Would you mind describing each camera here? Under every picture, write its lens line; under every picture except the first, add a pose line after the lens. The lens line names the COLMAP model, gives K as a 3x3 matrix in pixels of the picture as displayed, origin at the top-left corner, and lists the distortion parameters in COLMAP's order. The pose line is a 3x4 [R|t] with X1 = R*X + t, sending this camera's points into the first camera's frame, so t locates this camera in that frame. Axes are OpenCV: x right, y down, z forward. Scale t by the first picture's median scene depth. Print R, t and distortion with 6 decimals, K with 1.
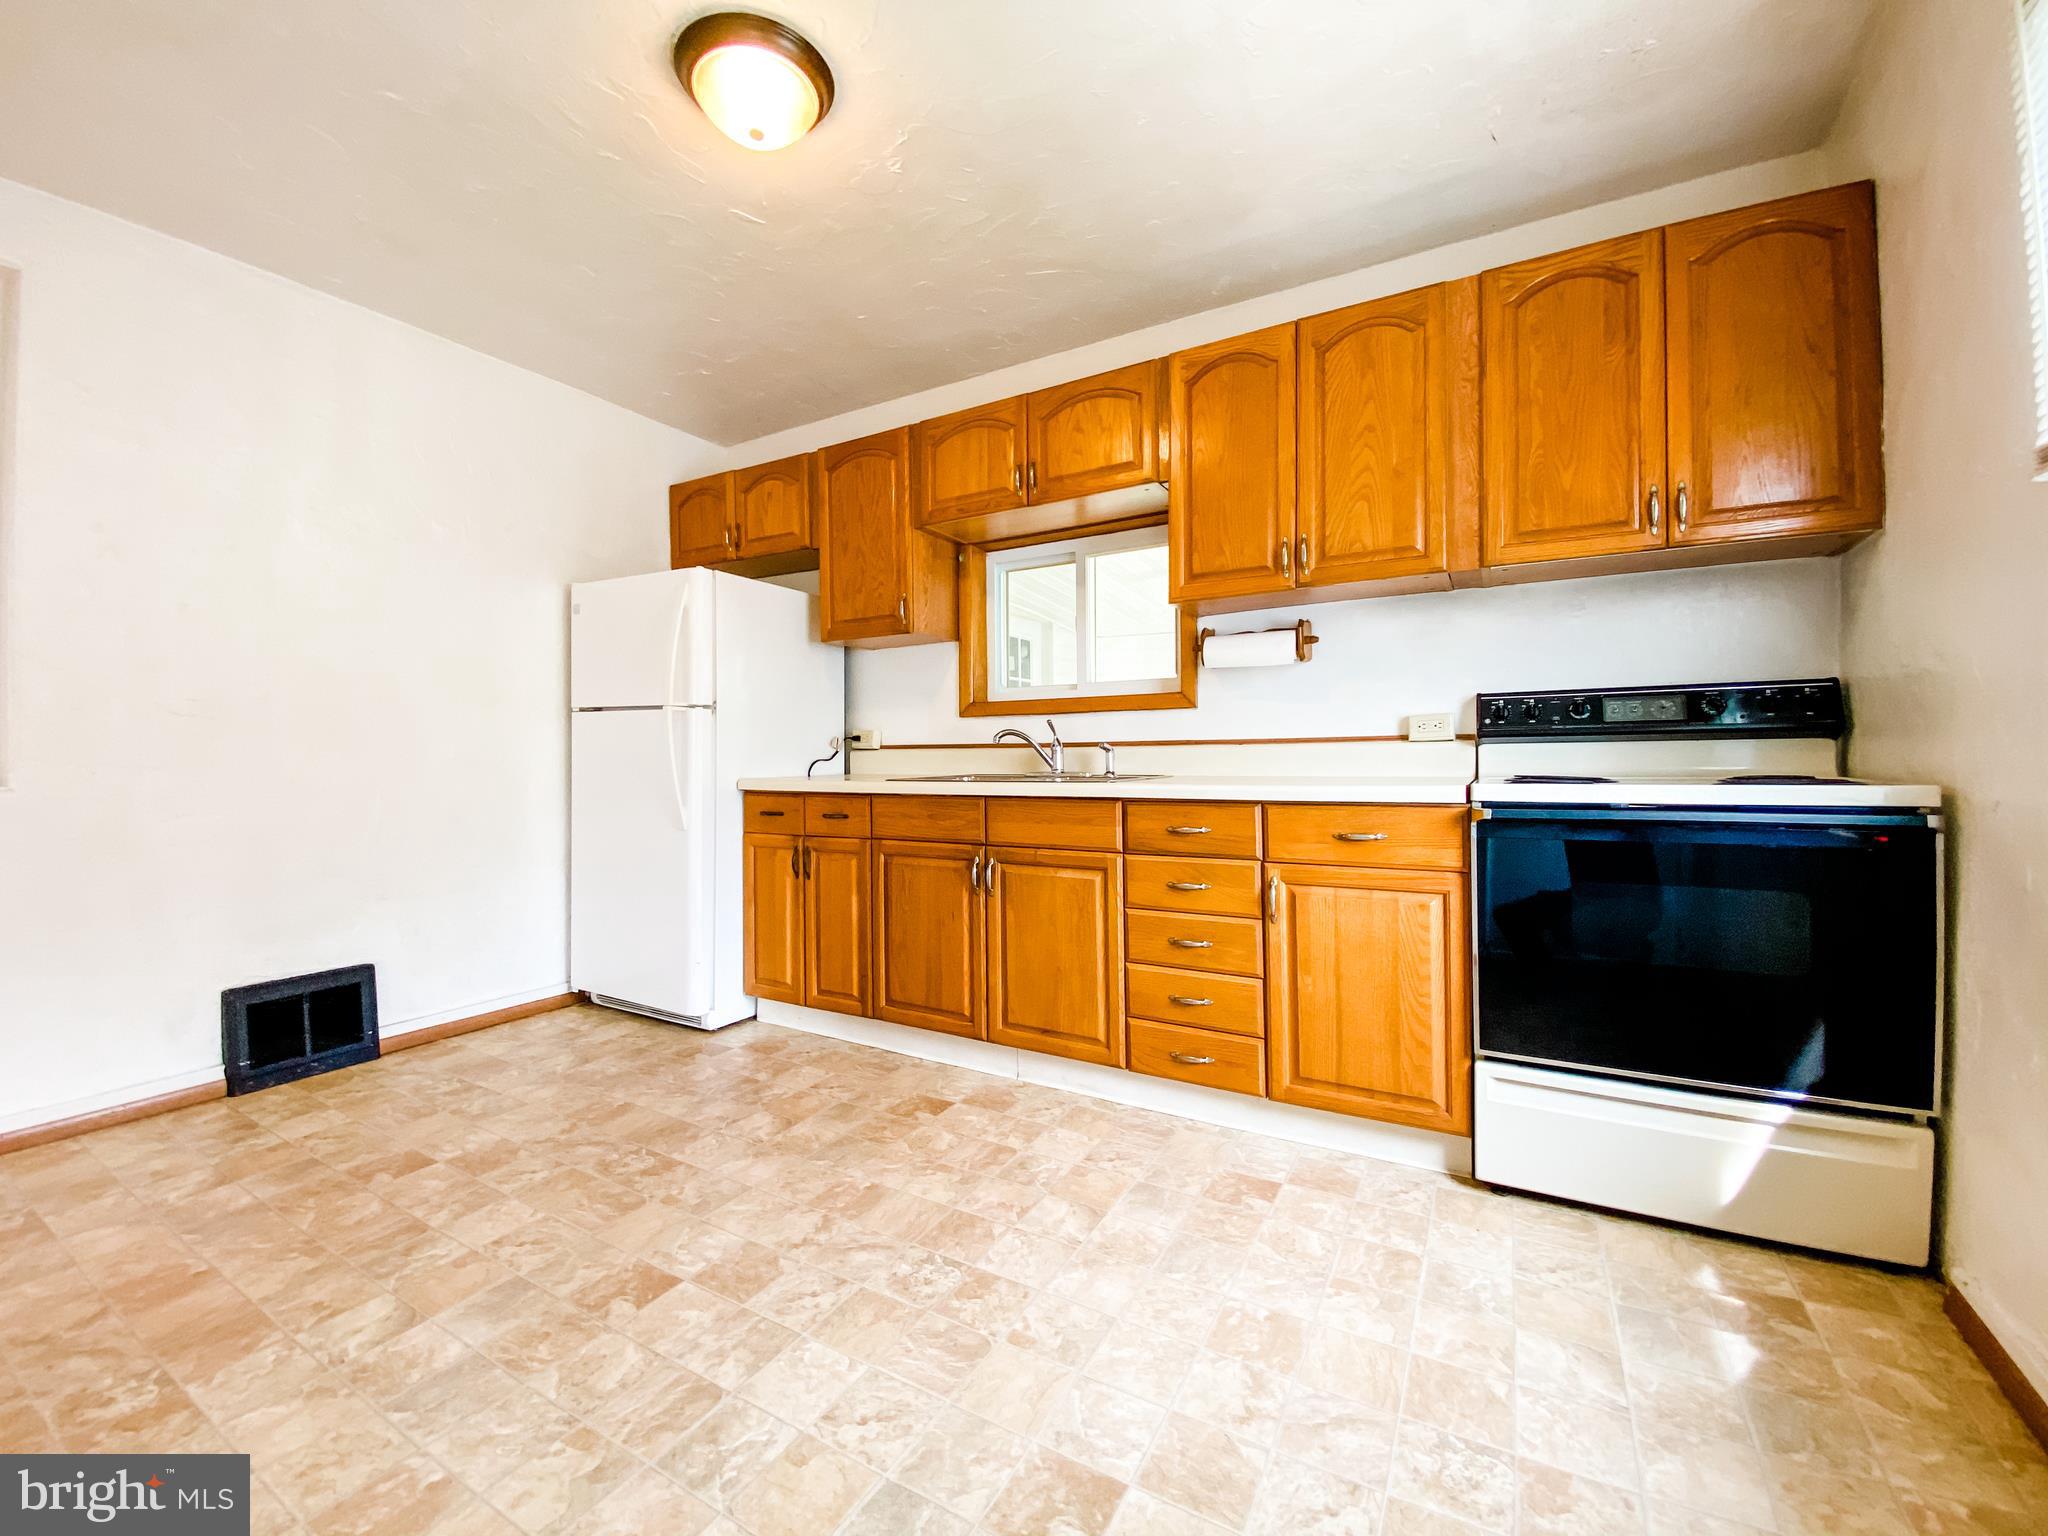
lens RADIAL K [[838.4, 0, 1017.0], [0, 838.4, 757.7], [0, 0, 1]] dist [0.032934, -0.030629]
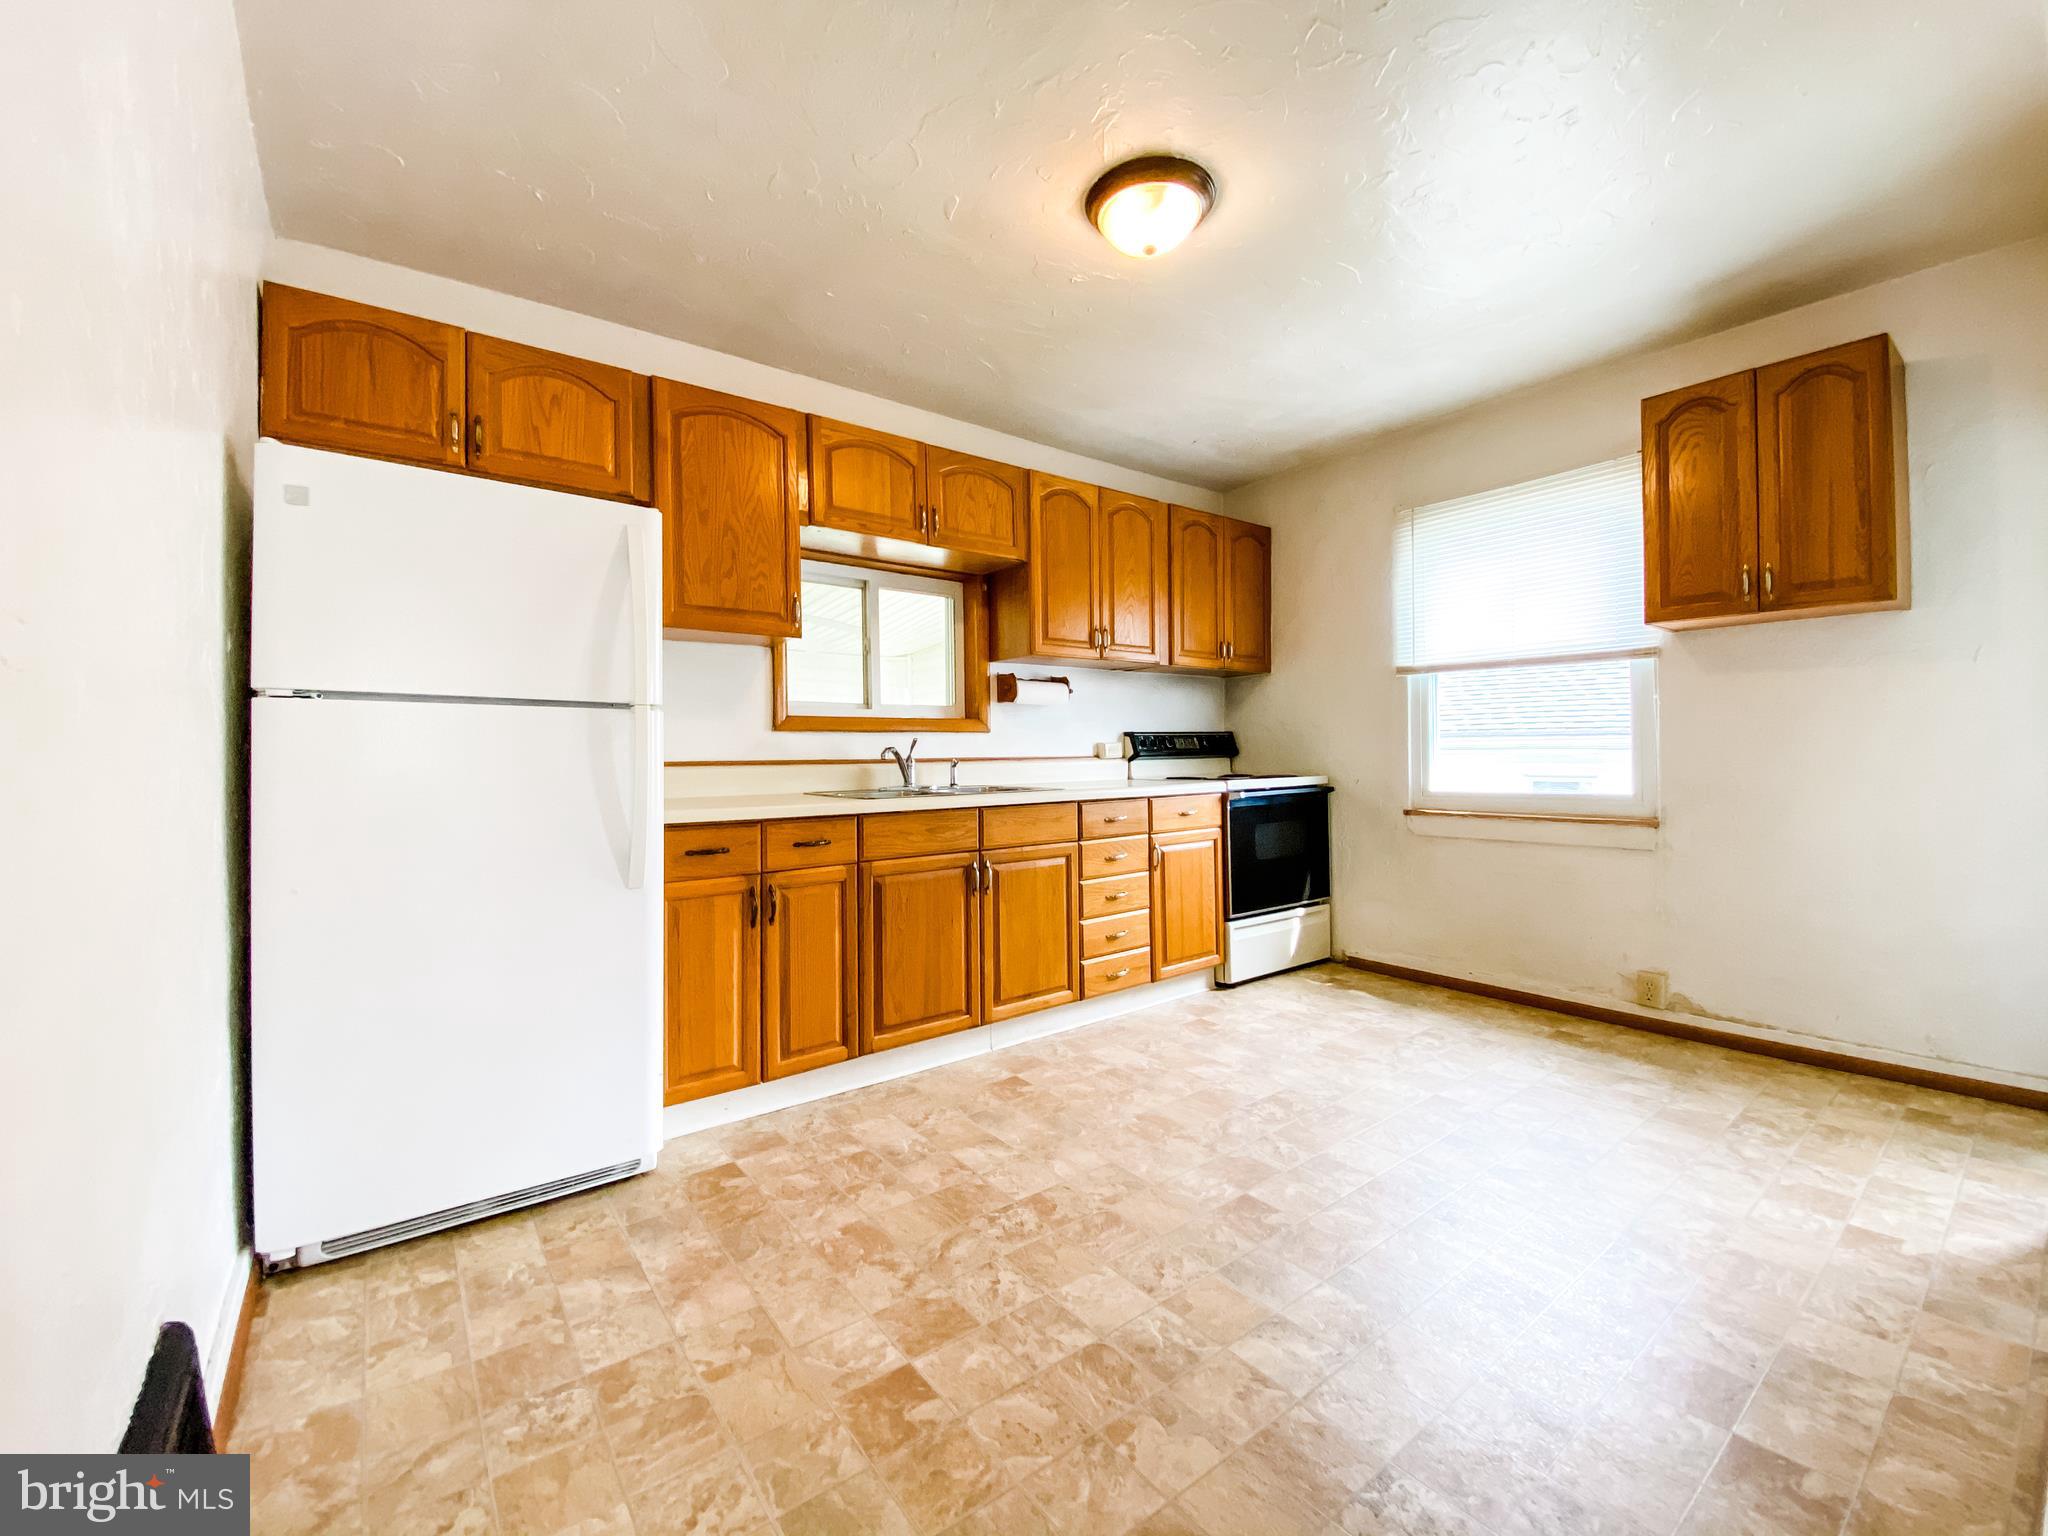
lens RADIAL K [[838.4, 0, 1017.0], [0, 838.4, 757.7], [0, 0, 1]] dist [0.032934, -0.030629]
pose [[0.374088, 0.001927, 0.927391, -1.127512], [0.014561, 0.999862, -0.007951, -0.011175], [-0.927279, 0.016479, 0.374008, 0.563938]]
